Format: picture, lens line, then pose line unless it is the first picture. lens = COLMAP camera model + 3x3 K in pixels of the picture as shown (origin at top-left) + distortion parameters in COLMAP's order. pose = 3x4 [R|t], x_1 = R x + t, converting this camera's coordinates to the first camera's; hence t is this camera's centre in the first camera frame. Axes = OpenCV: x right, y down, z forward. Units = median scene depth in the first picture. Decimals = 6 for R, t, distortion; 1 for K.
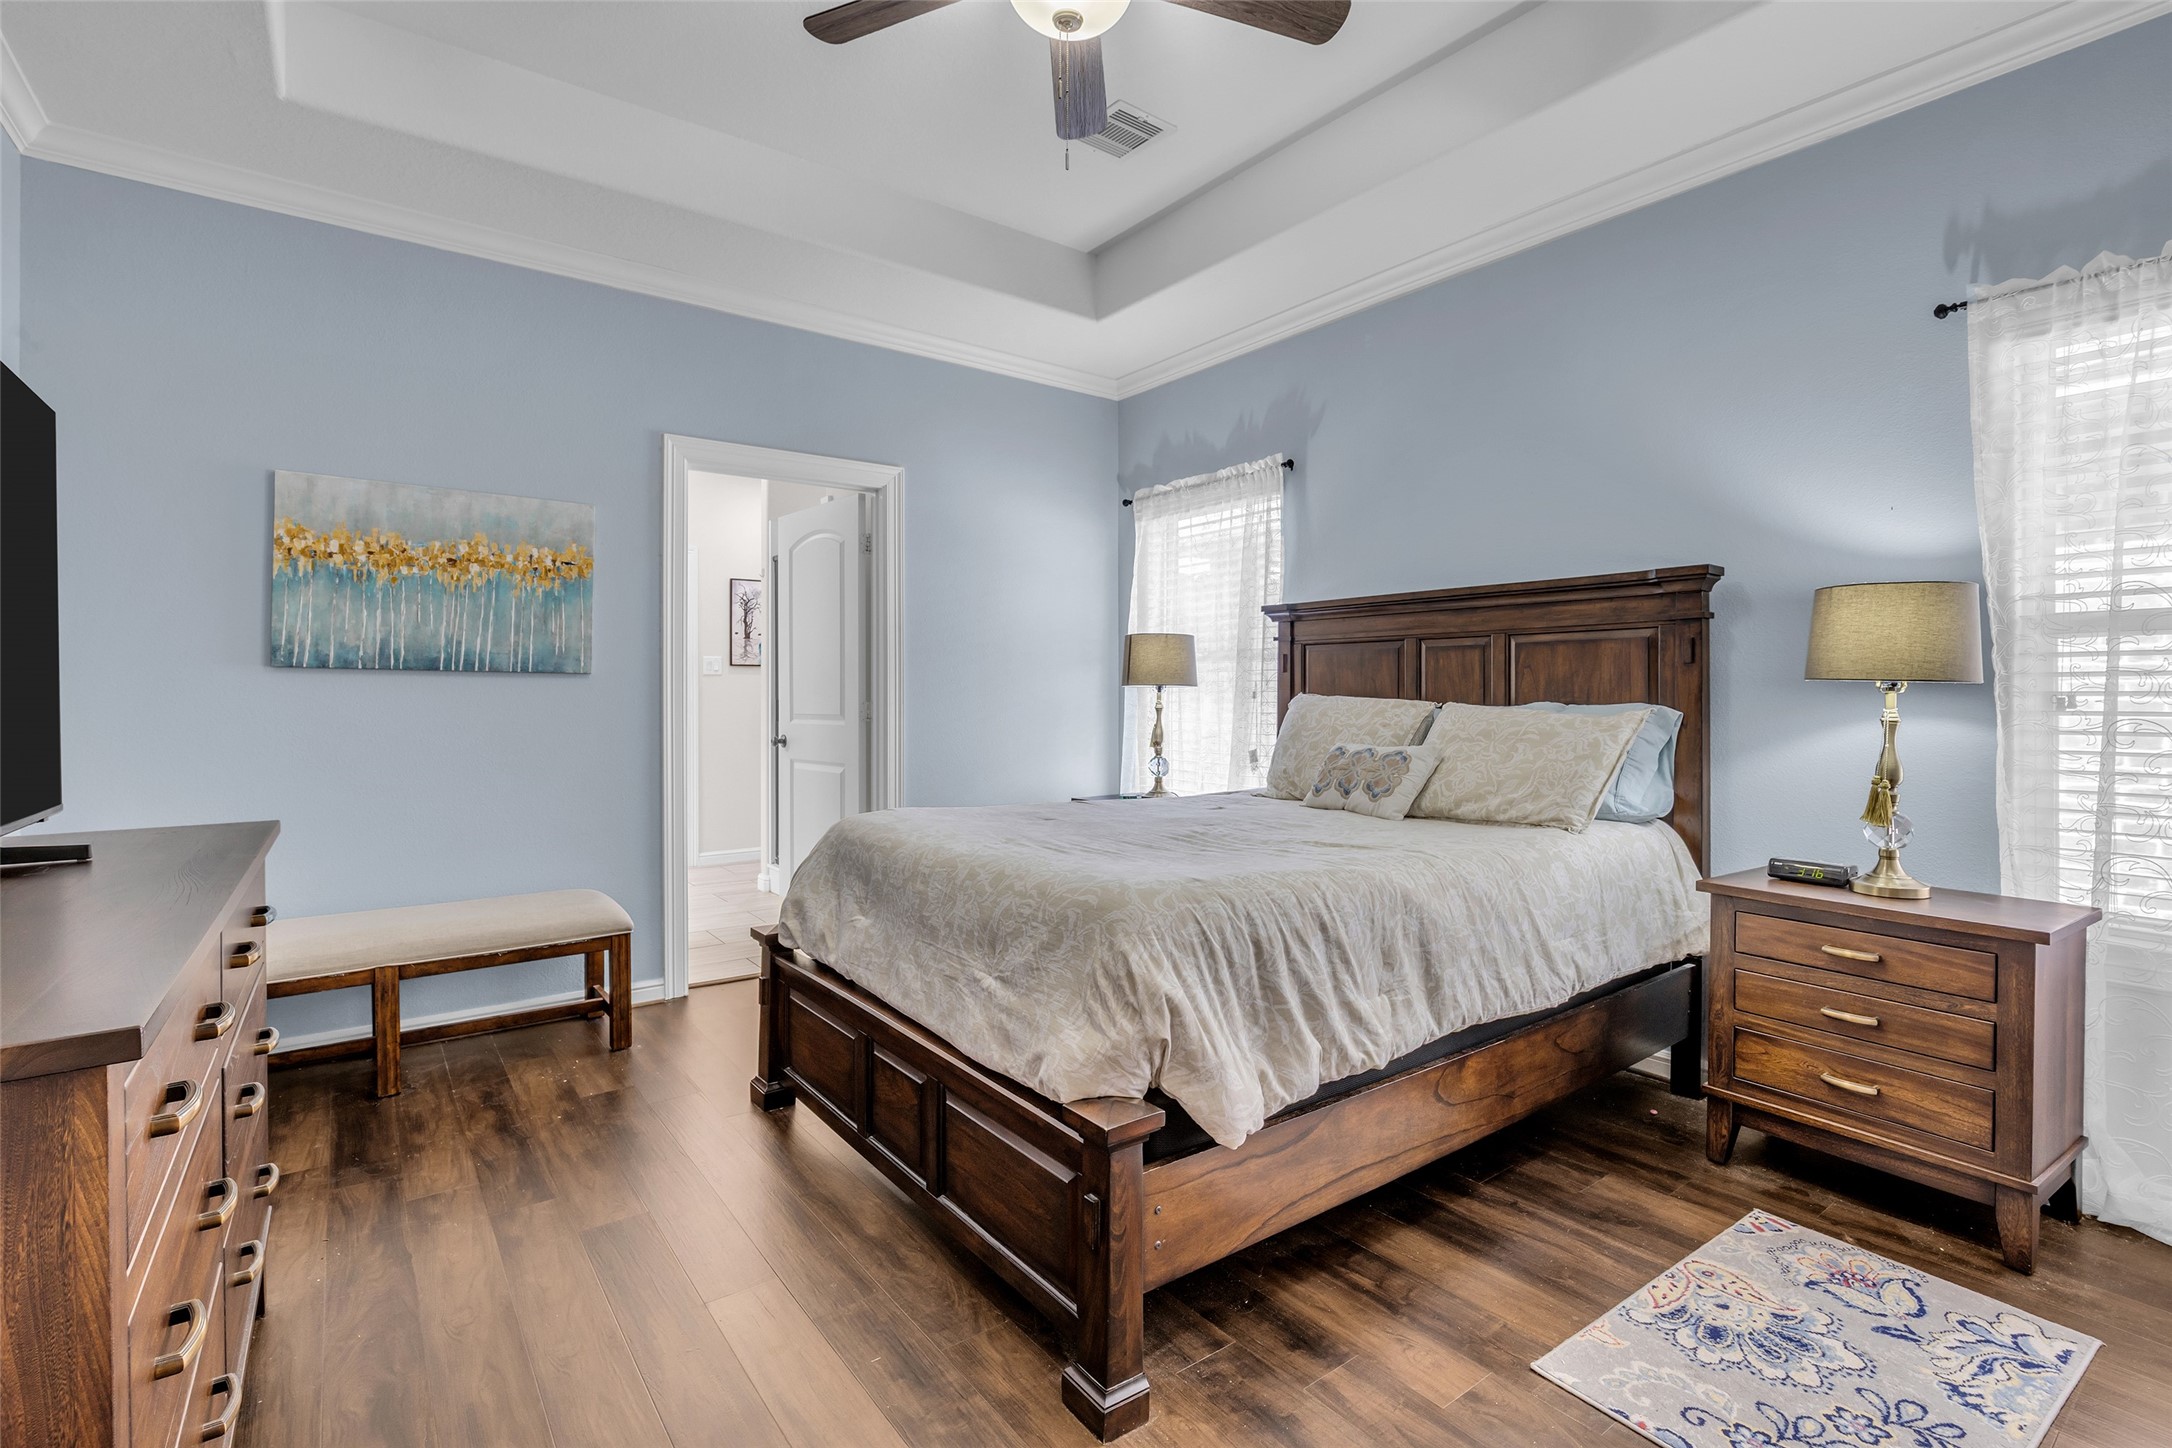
lens RADIAL K [[986.0, 0, 1095.2], [0, 986.0, 730.1], [0, 0, 1]] dist [-0.015934, 0.000988]
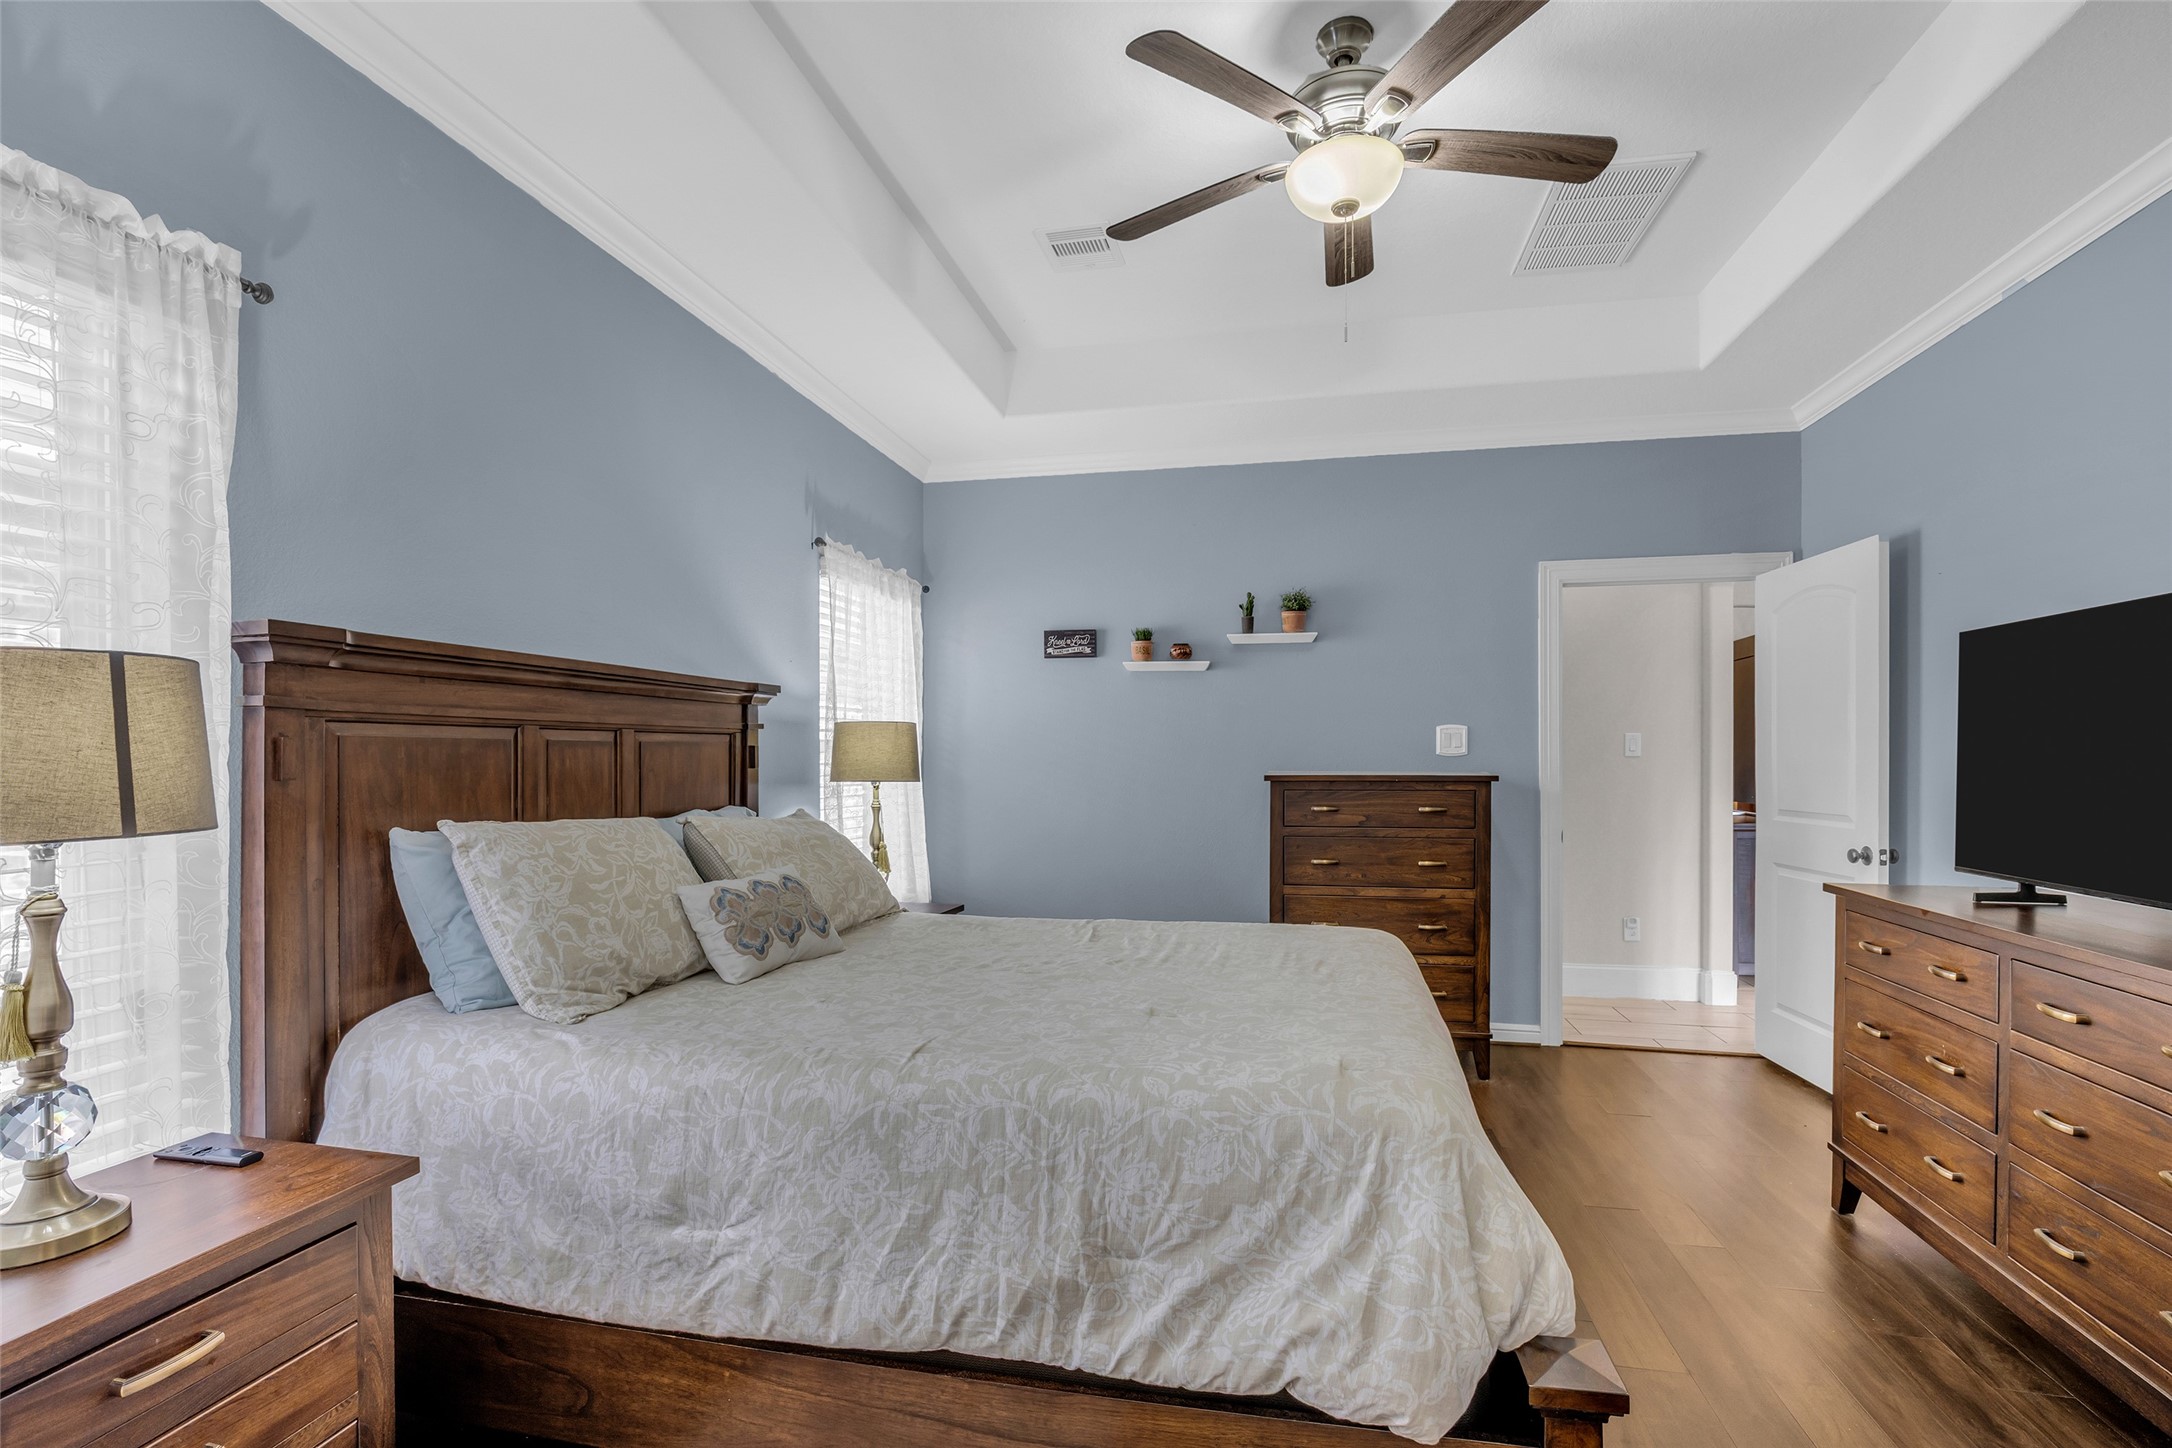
lens RADIAL K [[995.4, 0, 1080.1], [0, 995.4, 764.2], [0, 0, 1]] dist [-0.017737, 0.000087]
pose [[-0.650140, -0.005847, 0.759792, -0.384267], [0.030292, 0.998976, 0.033608, -0.073637], [-0.759210, 0.044866, -0.649297, 1.082086]]
